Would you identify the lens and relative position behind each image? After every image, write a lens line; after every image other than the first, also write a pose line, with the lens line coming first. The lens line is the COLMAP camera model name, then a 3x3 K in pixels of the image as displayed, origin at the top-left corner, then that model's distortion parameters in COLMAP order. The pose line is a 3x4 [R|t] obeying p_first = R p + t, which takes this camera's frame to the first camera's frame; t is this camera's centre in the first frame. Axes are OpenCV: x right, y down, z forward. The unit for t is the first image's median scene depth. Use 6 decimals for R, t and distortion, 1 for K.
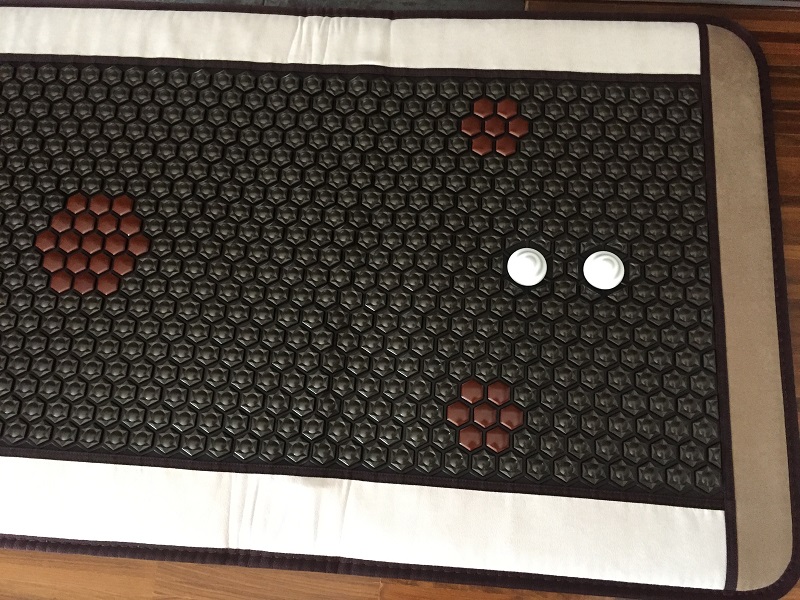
lens RADIAL K [[682.8, 0, 400.0], [0, 682.8, 300.0], [0, 0, 1]] dist [0.089039, -0.135564]
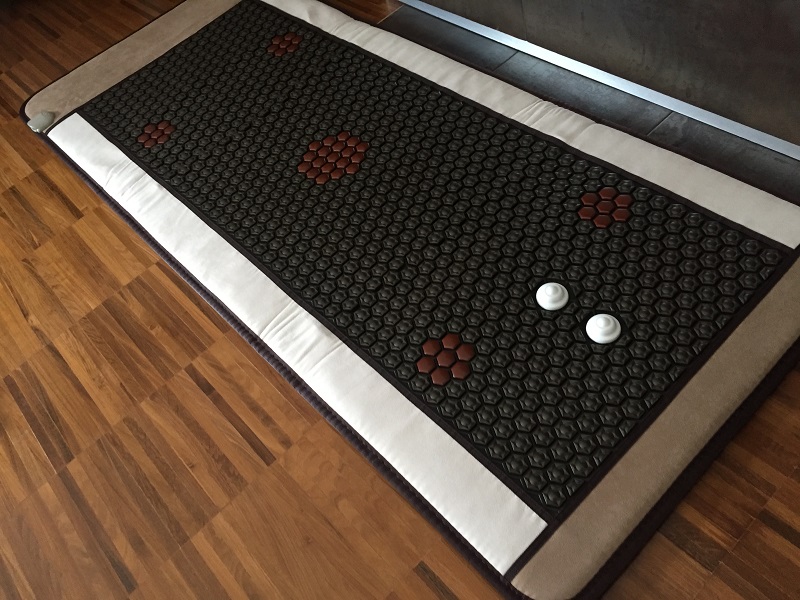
lens RADIAL K [[682.8, 0, 400.0], [0, 682.8, 300.0], [0, 0, 1]] dist [0.089039, -0.135564]
pose [[0.724139, 0.483937, -0.491352, 0.604748], [-0.590774, 0.802870, -0.079909, 0.218942], [0.355821, 0.348144, 0.867287, -0.178132]]
